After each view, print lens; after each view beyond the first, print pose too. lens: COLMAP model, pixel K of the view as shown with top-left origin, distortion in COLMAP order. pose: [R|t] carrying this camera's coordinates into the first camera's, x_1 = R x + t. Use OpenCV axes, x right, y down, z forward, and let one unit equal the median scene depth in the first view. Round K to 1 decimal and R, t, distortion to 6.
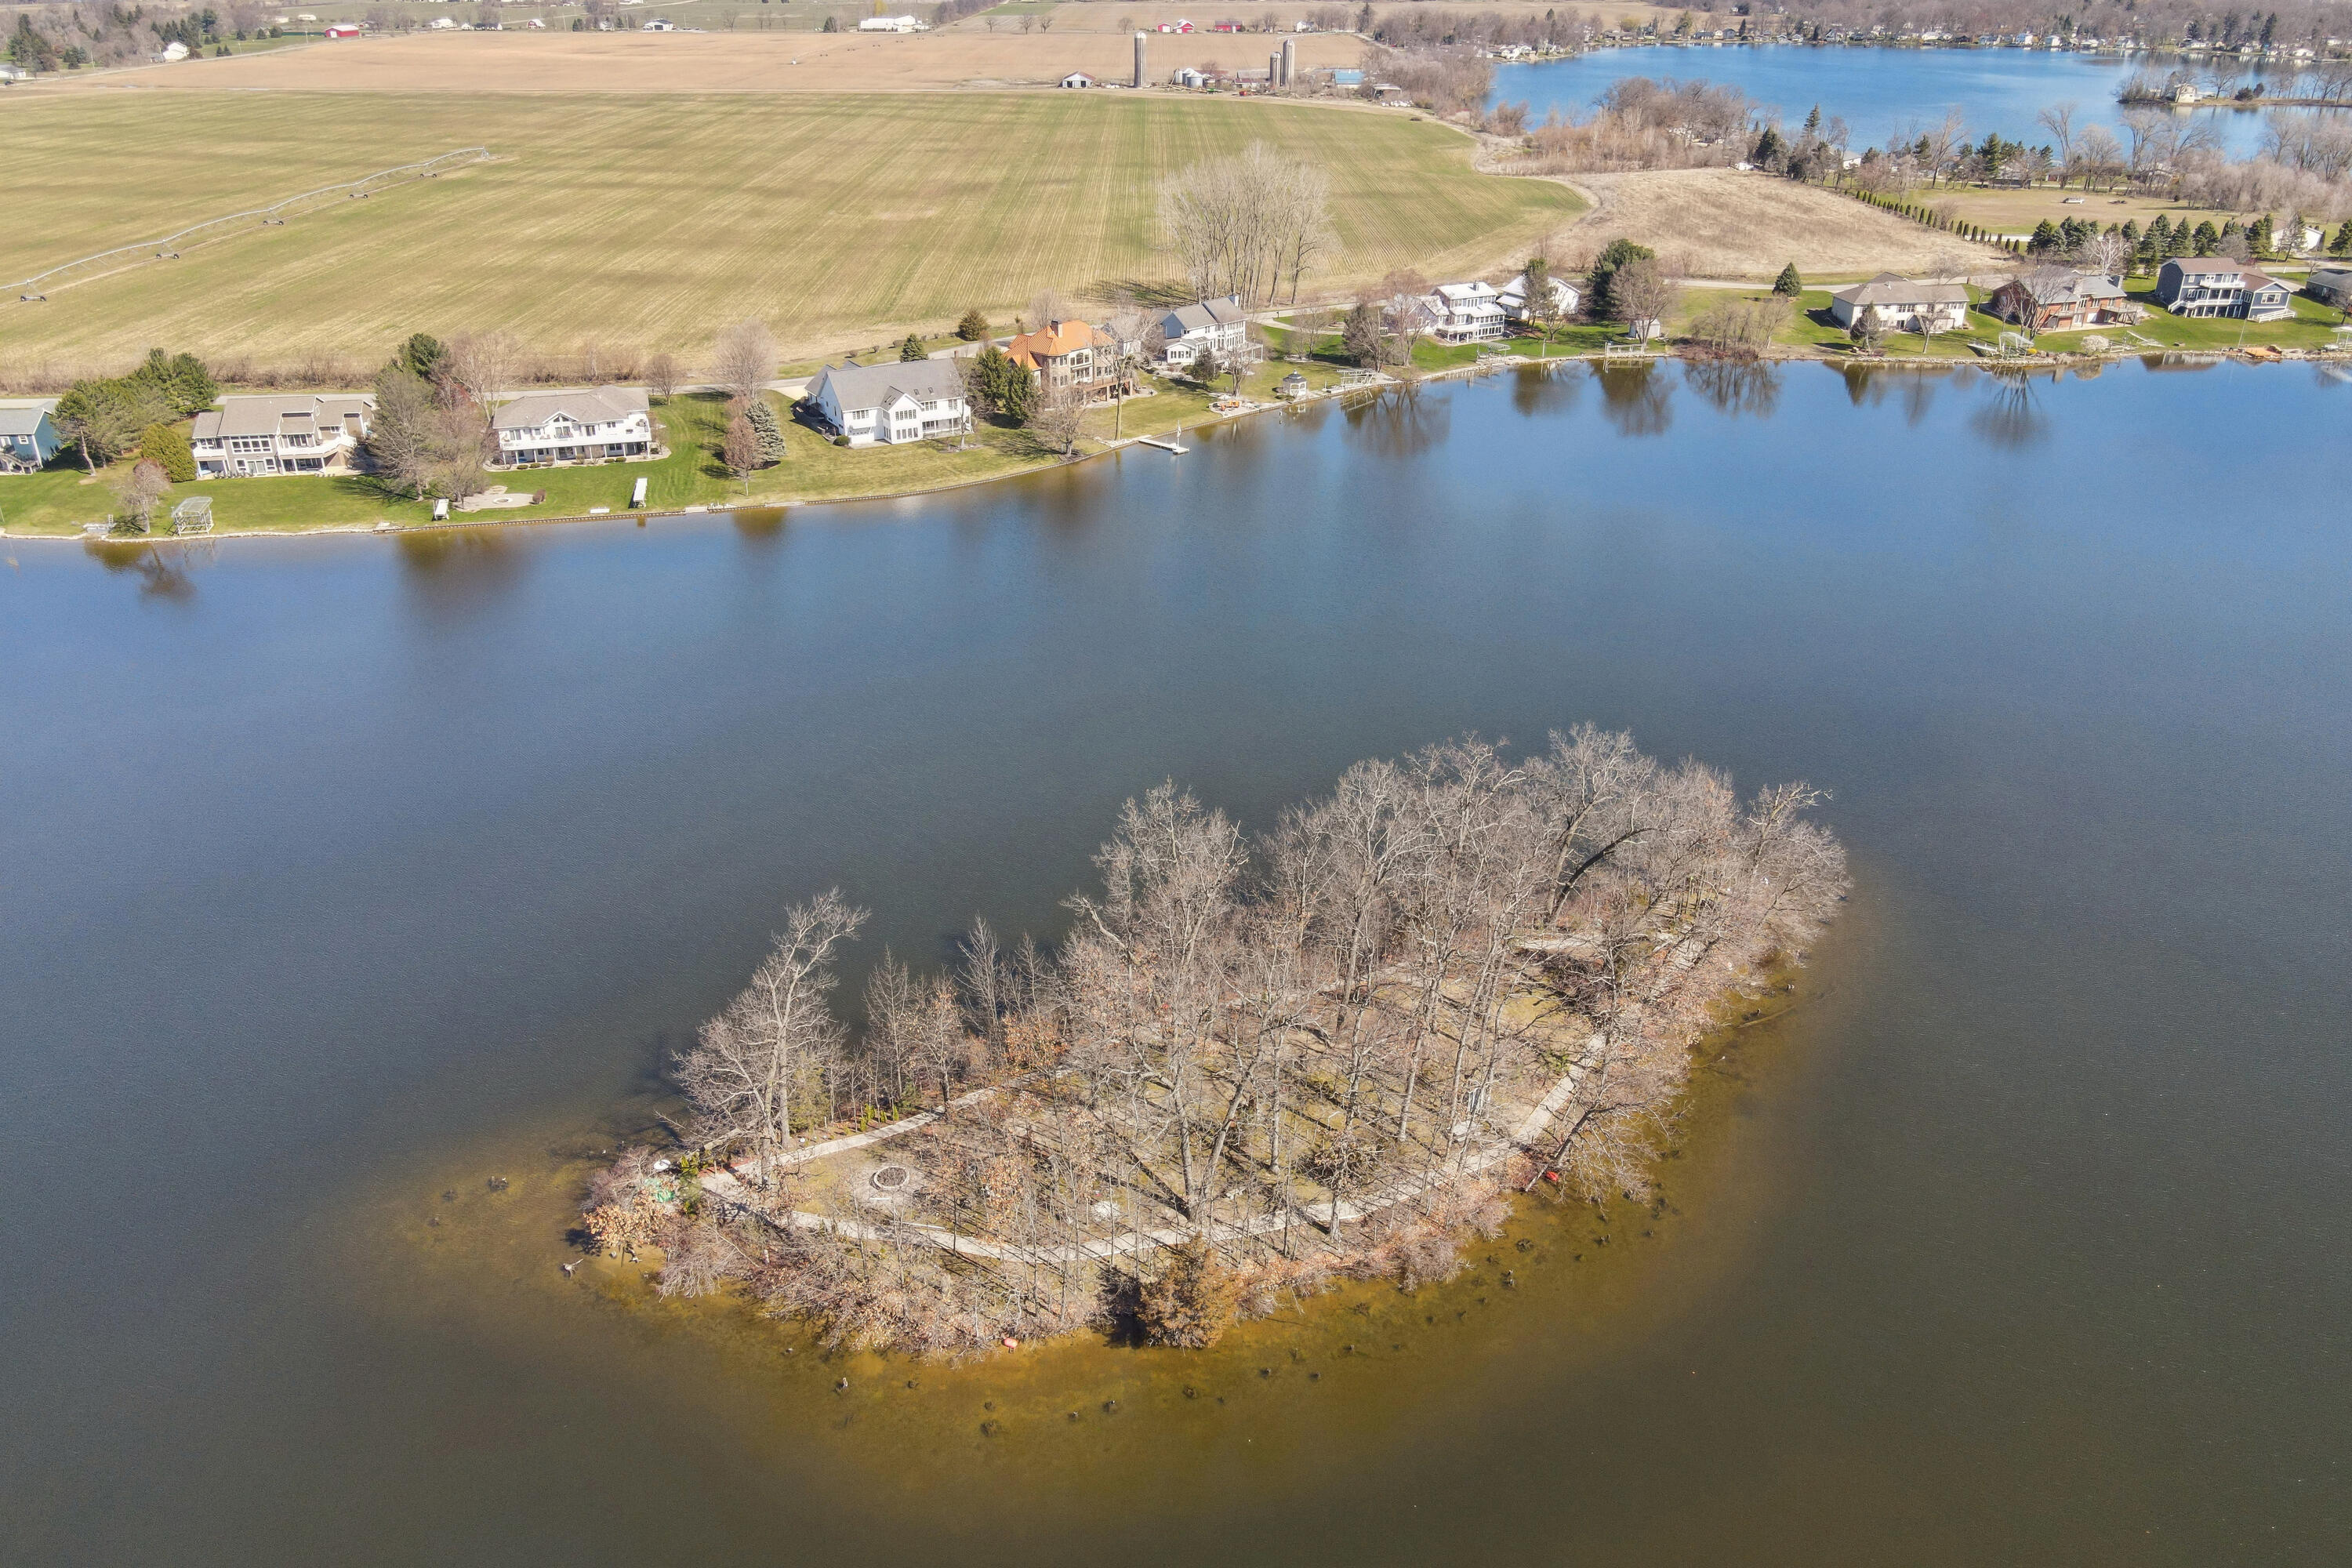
lens RADIAL K [[1718.2, 0, 1185.0], [0, 1718.2, 783.1], [0, 0, 1]] dist [0.015750, 0.002405]
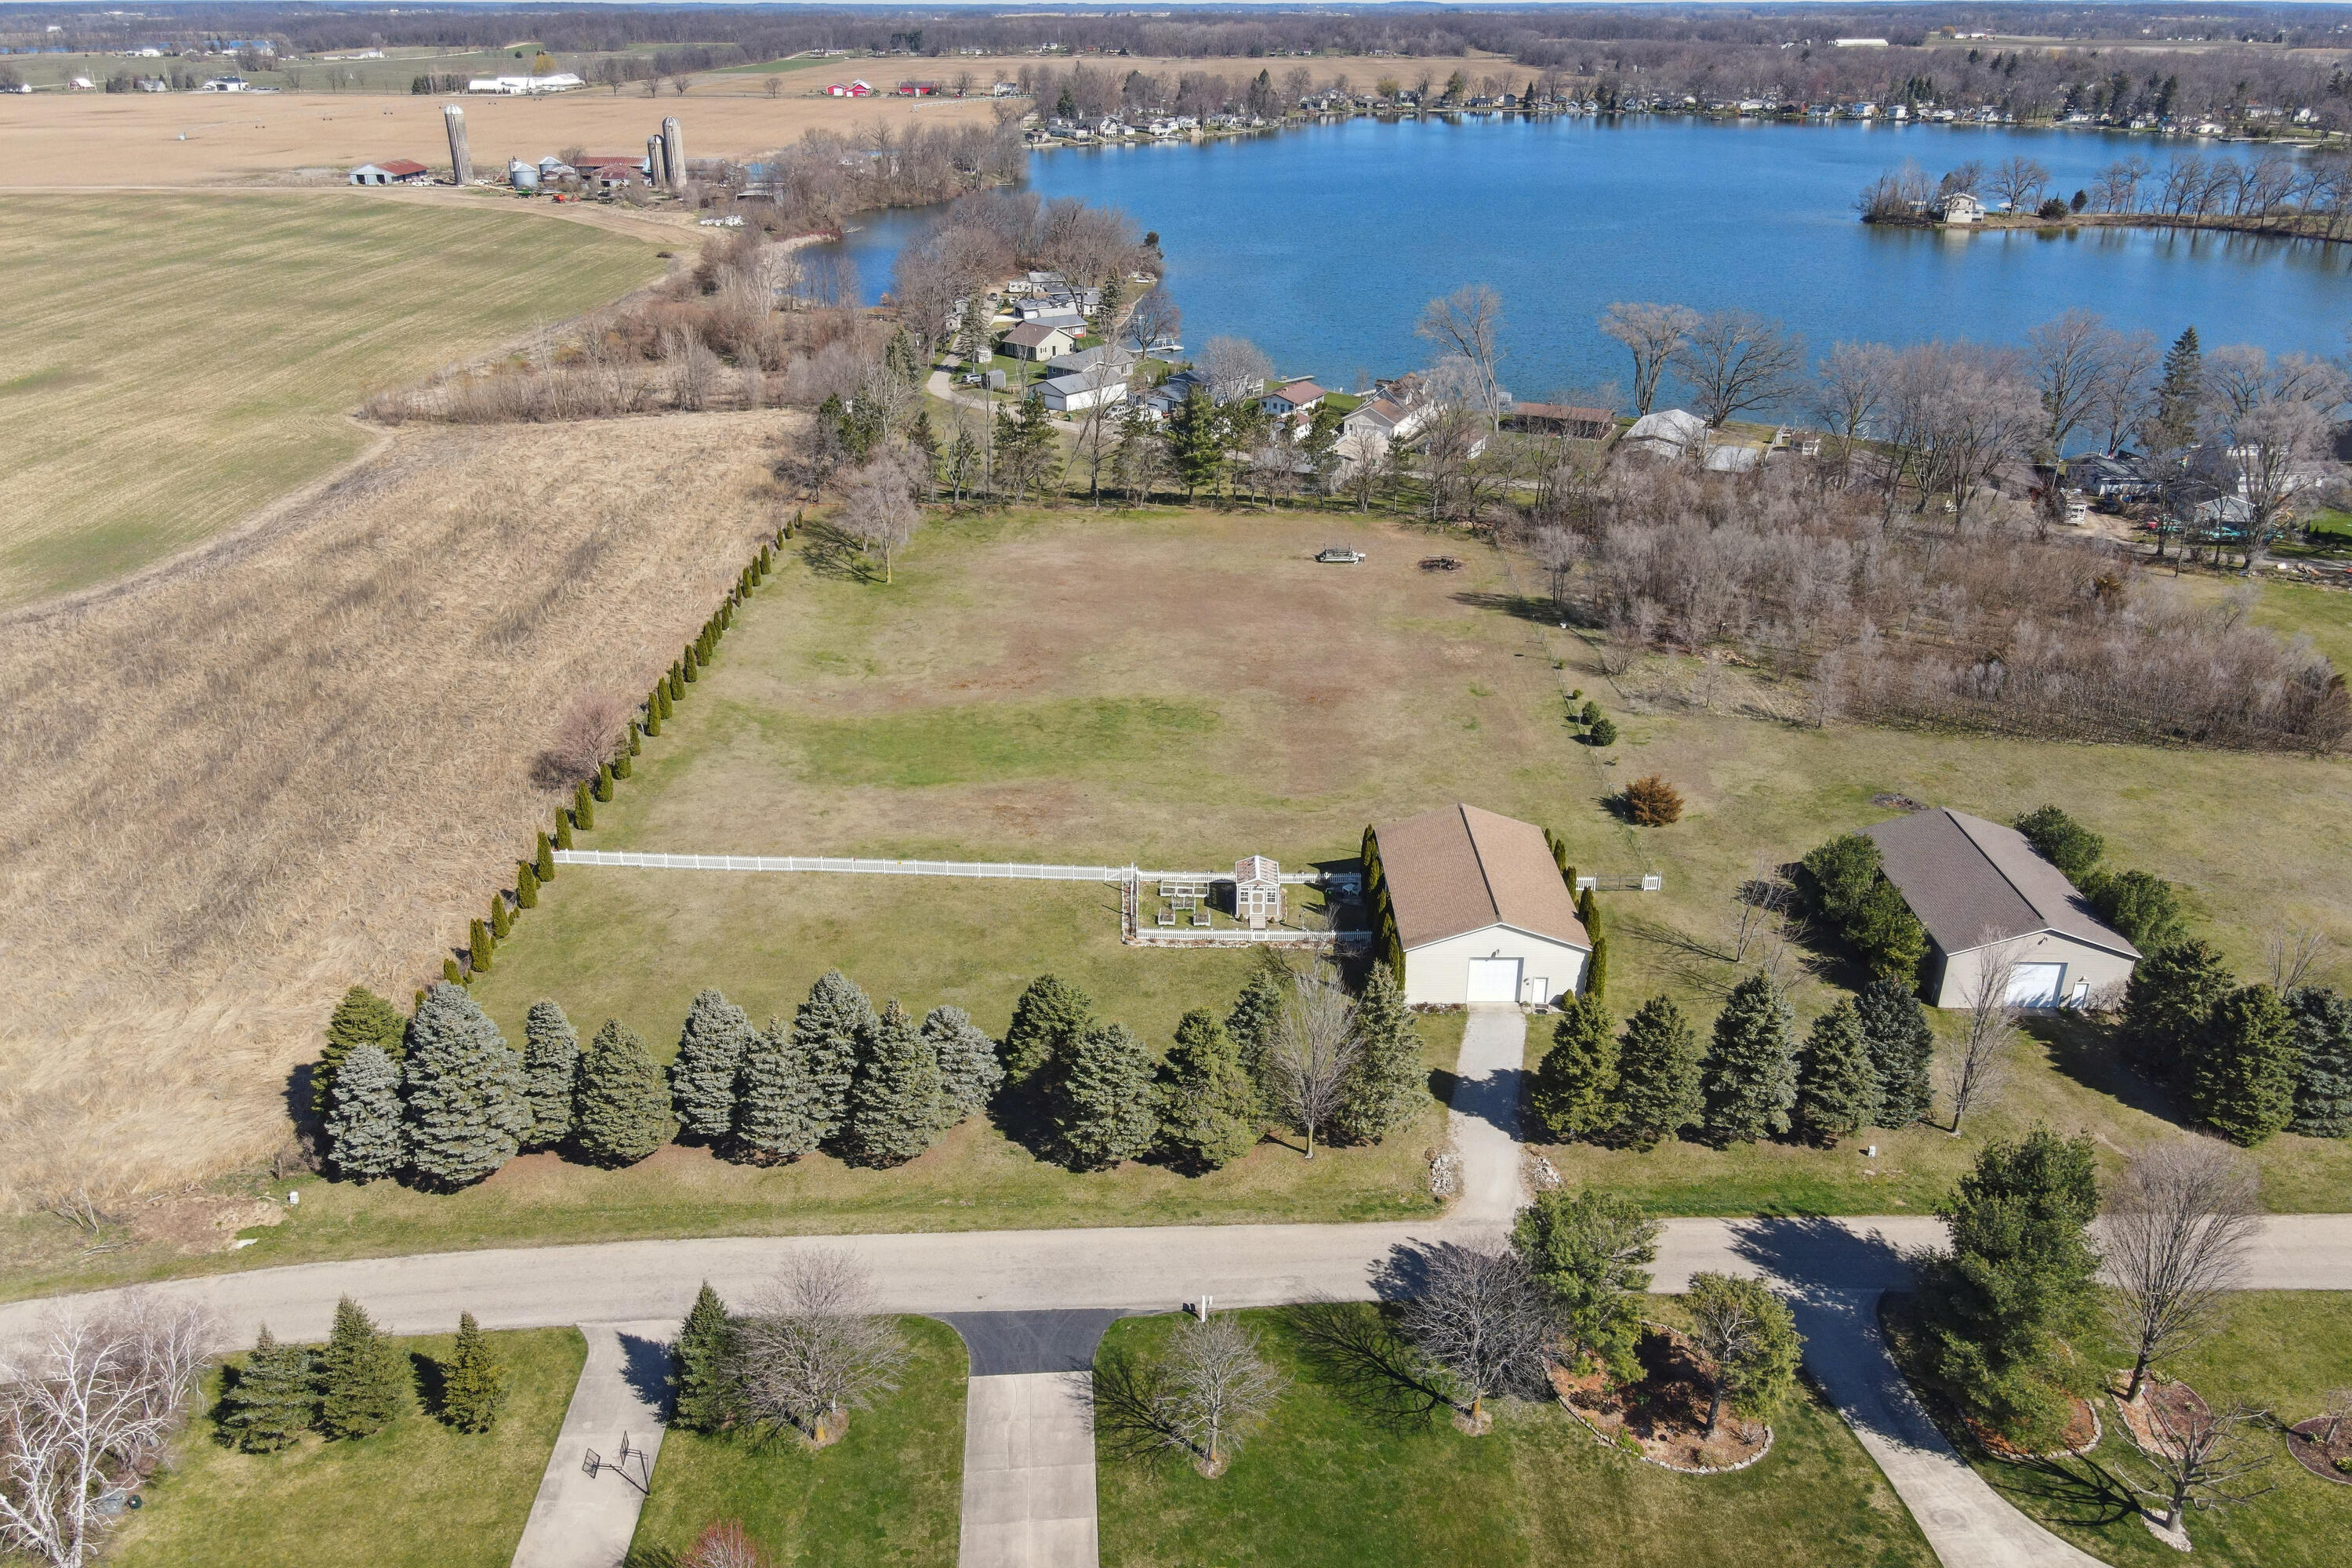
lens RADIAL K [[1718.2, 0, 1185.0], [0, 1718.2, 783.1], [0, 0, 1]] dist [0.015750, 0.002405]
pose [[0.999974, 0.003037, -0.006553, 0.458283], [-0.003206, 0.999658, -0.025962, -0.259133], [0.006471, 0.025982, 0.999641, 0.560848]]
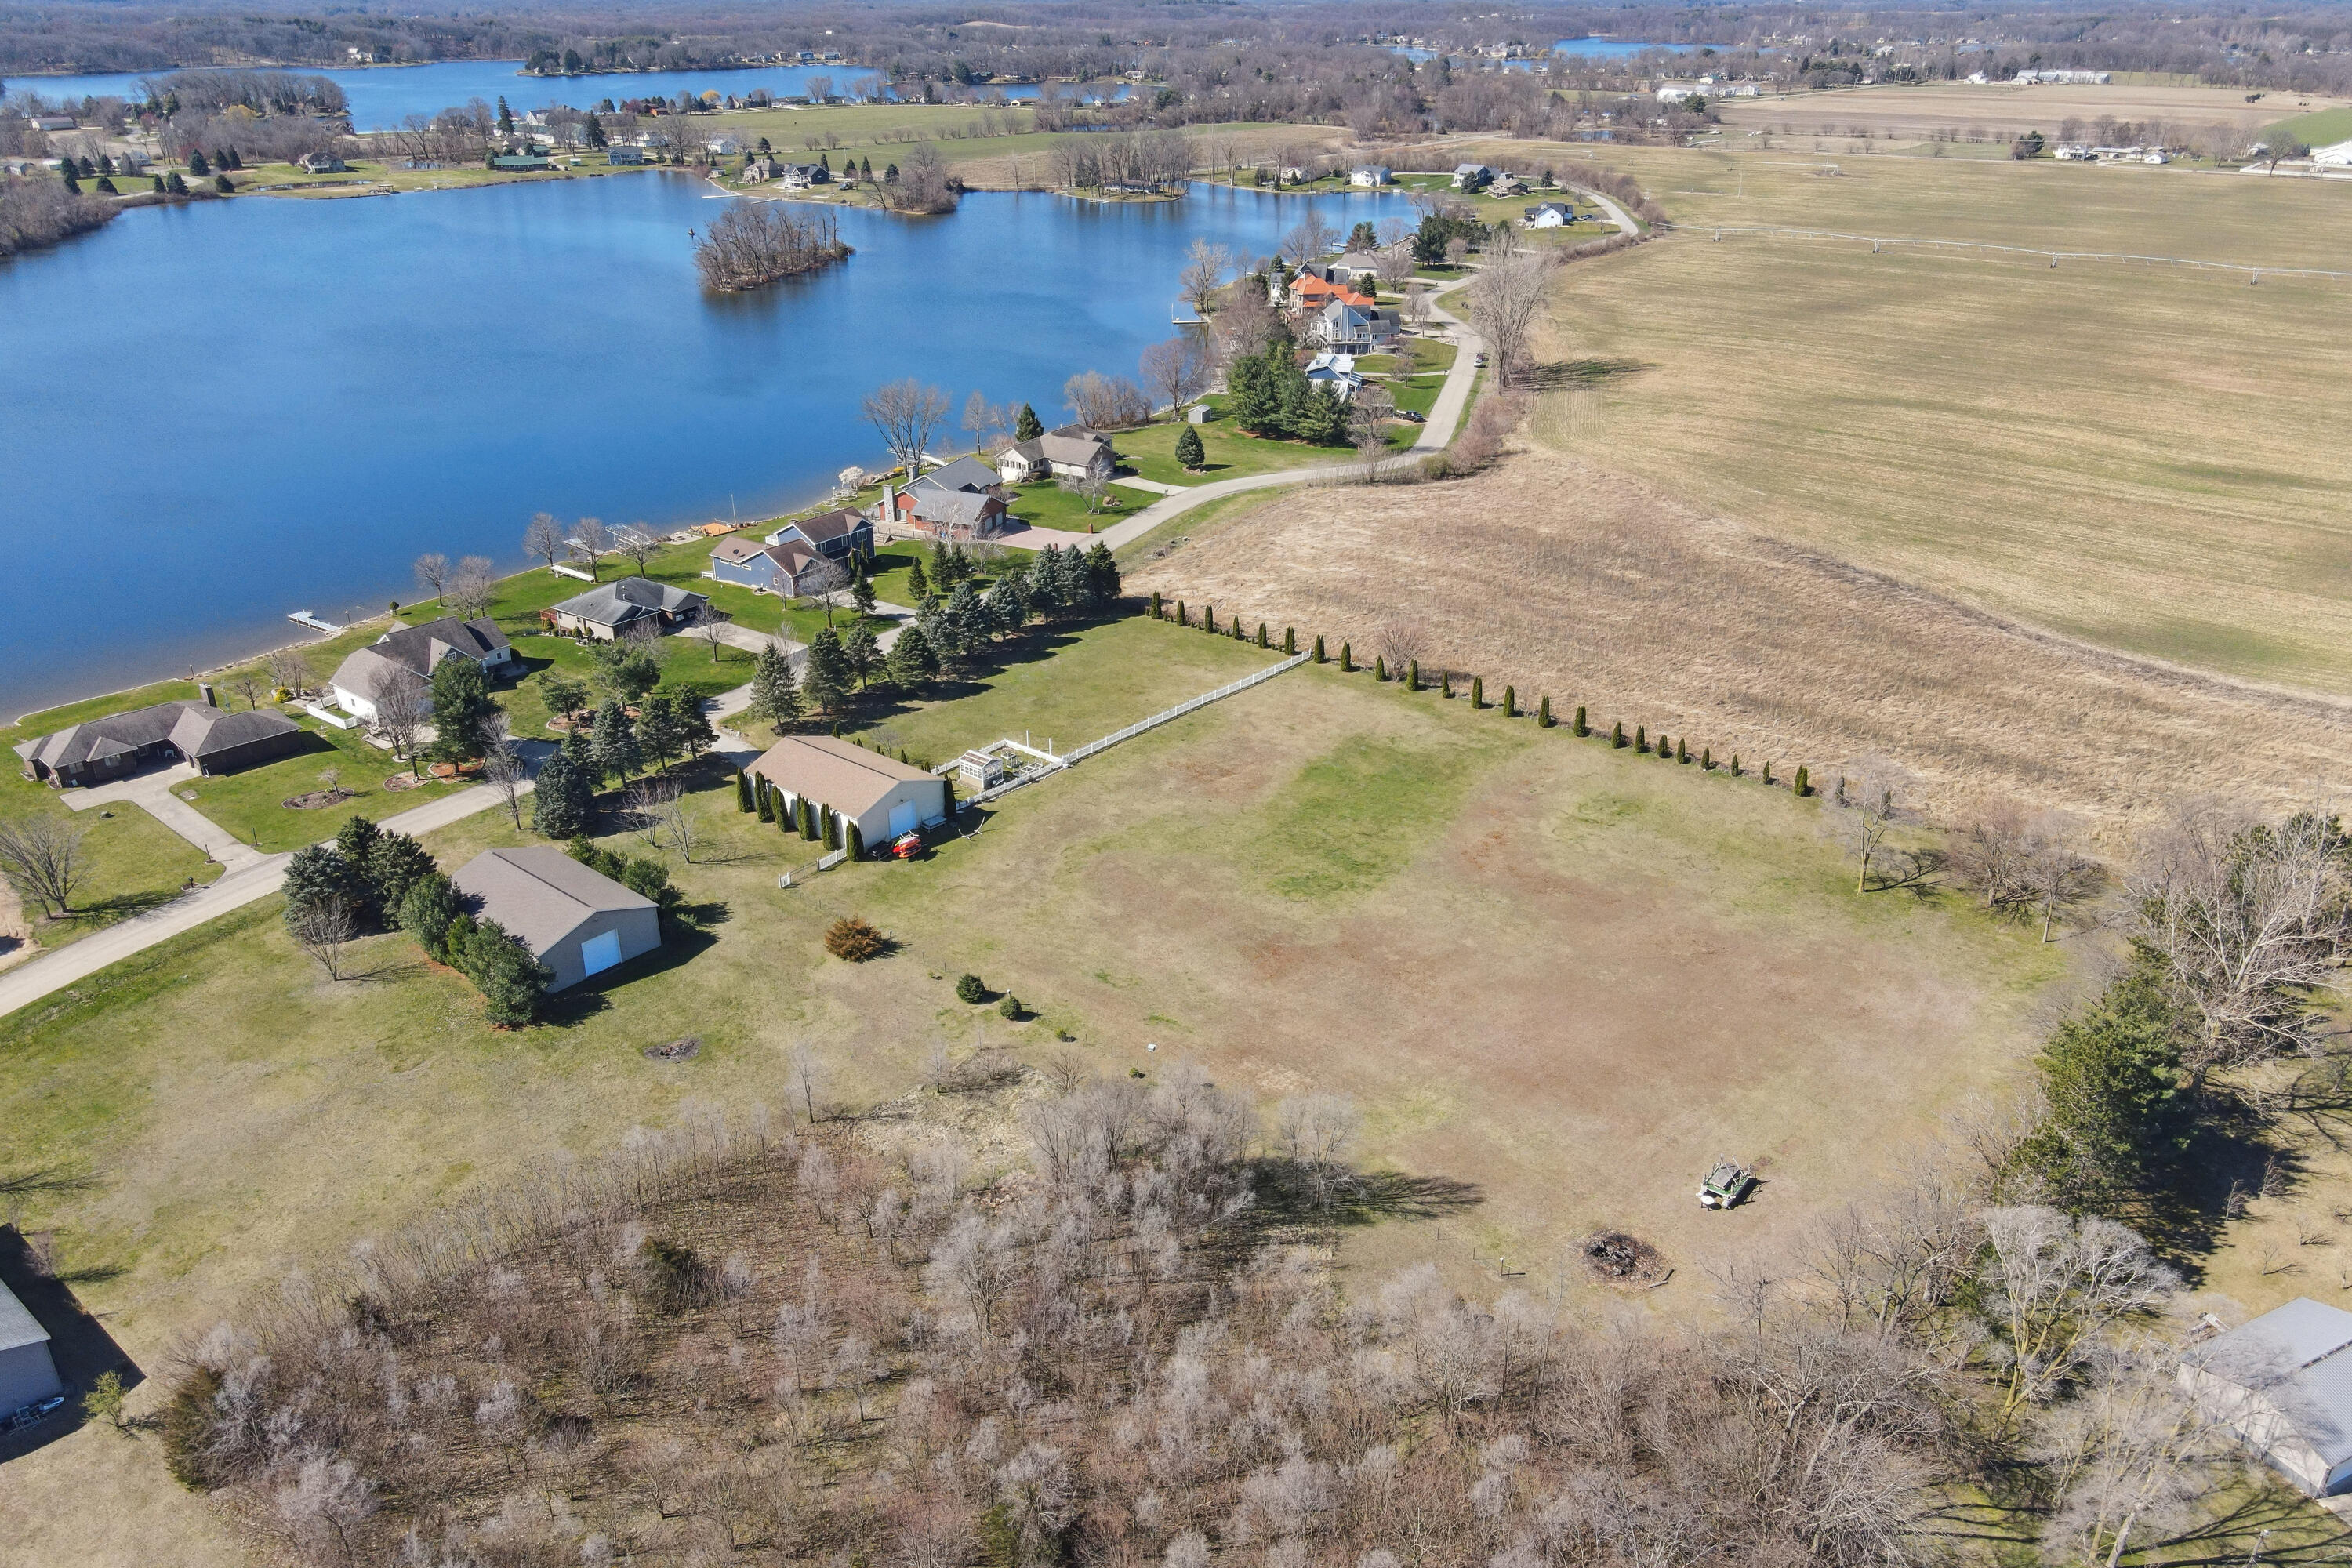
lens RADIAL K [[1766.8, 0, 1194.0], [0, 1766.8, 786.9], [0, 0, 1]] dist [0.012021, 0.005266]
pose [[-0.639431, 0.316394, -0.700731, 0.697557], [-0.337105, 0.703753, 0.625373, -0.493297], [0.691006, 0.636102, -0.343344, 0.957767]]
